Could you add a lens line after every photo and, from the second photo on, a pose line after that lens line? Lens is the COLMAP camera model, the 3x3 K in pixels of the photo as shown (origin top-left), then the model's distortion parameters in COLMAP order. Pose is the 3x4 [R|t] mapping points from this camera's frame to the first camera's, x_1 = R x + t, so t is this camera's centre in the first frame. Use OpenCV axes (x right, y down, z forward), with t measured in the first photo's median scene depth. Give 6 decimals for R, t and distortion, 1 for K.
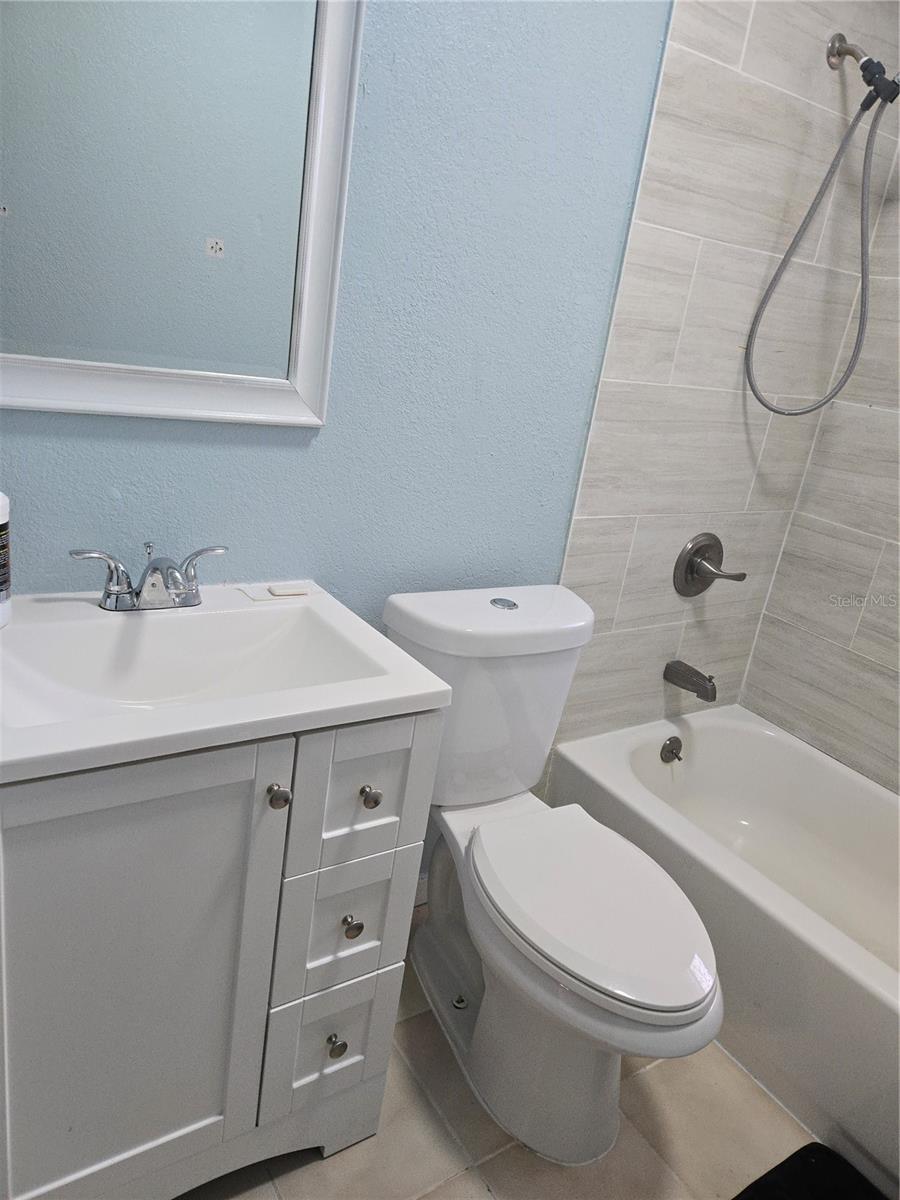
lens RADIAL K [[798.3, 0, 452.5], [0, 798.3, 596.2], [0, 0, 1]] dist [0.069296, -0.061481]
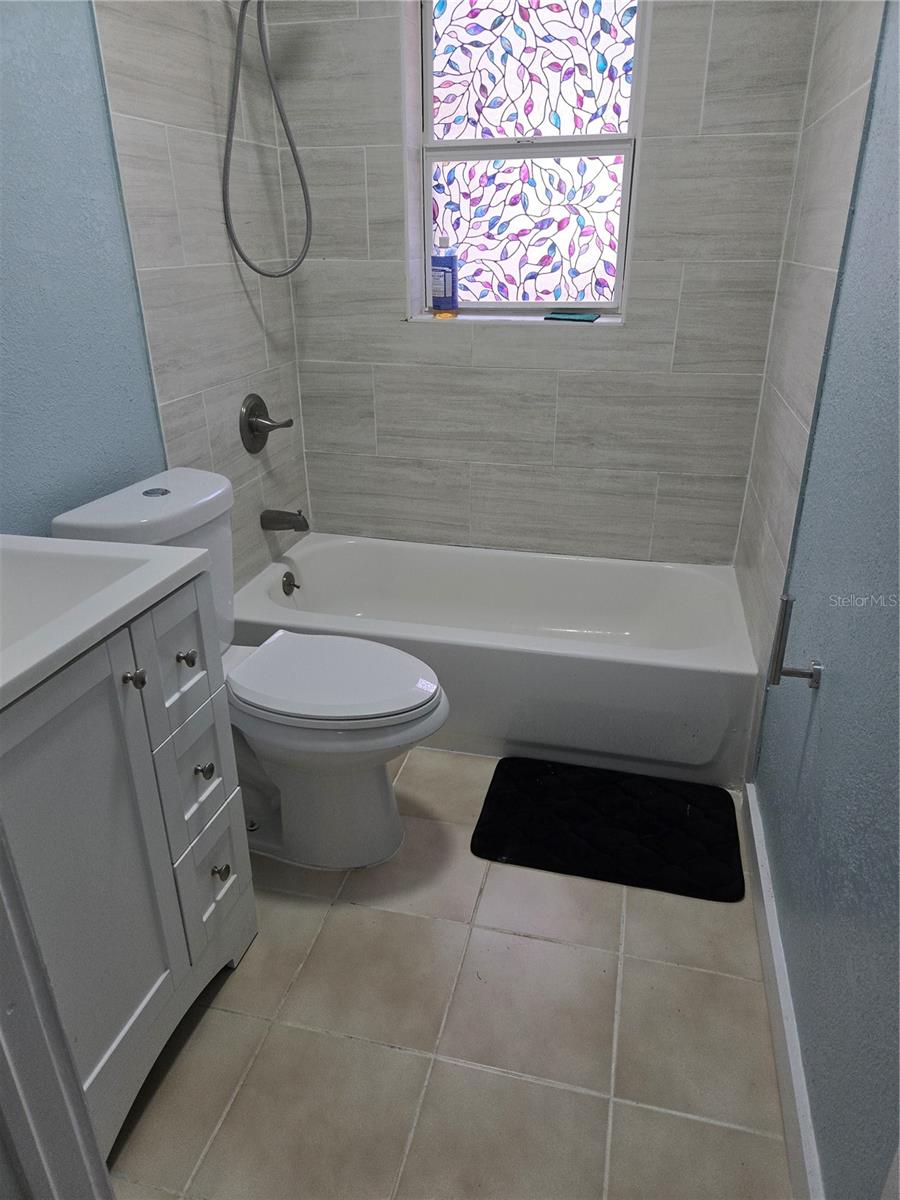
lens RADIAL K [[798.3, 0, 446.0], [0, 798.3, 603.7], [0, 0, 1]] dist [0.069296, -0.061481]
pose [[0.725658, -0.405751, 0.555686, -0.296309], [0.326000, 0.913965, 0.241643, 0.010475], [-0.605925, 0.005804, 0.795501, -0.108473]]
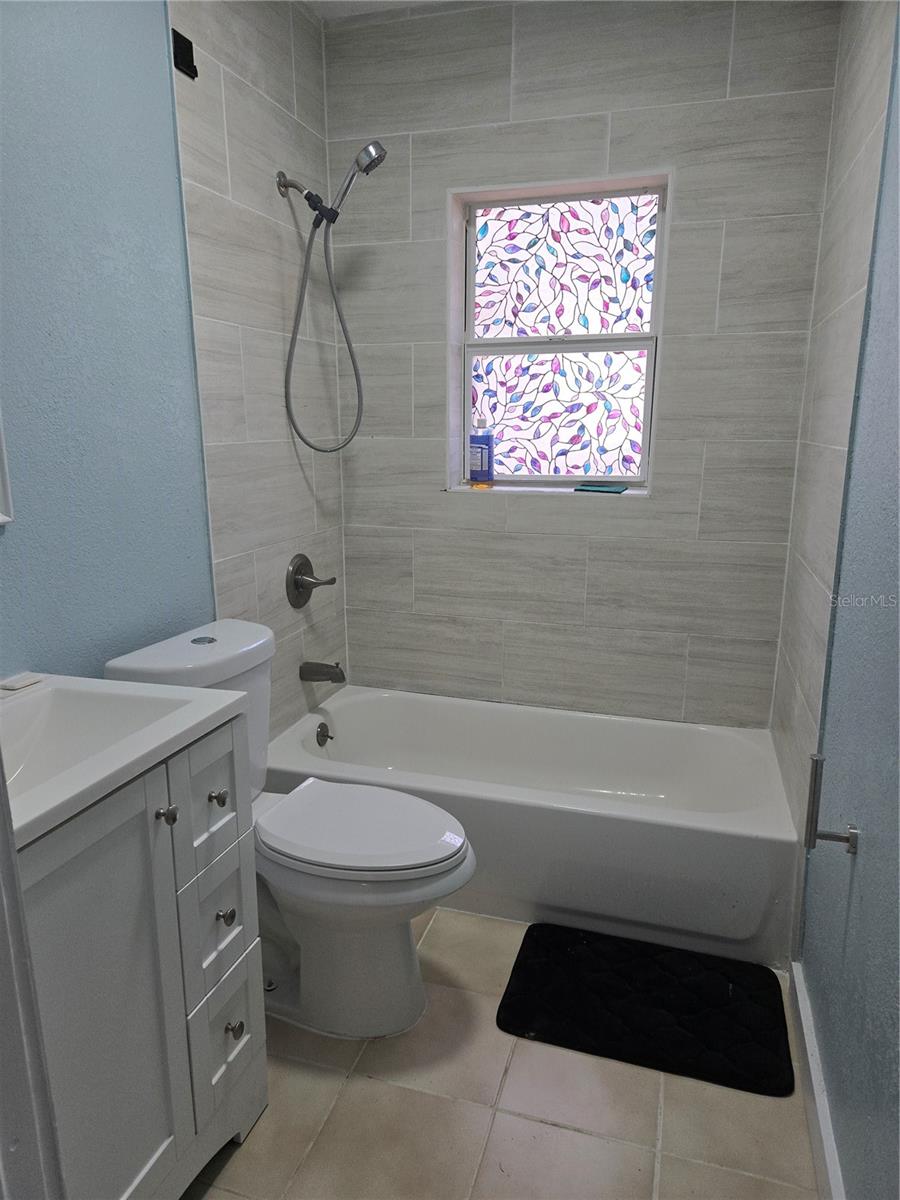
lens RADIAL K [[798.3, 0, 441.0], [0, 798.3, 614.8], [0, 0, 1]] dist [0.069296, -0.061481]
pose [[0.764417, -0.280001, 0.580746, -0.311076], [0.310931, 0.949200, 0.048379, 0.022468], [-0.564791, 0.143590, 0.812646, -0.136721]]
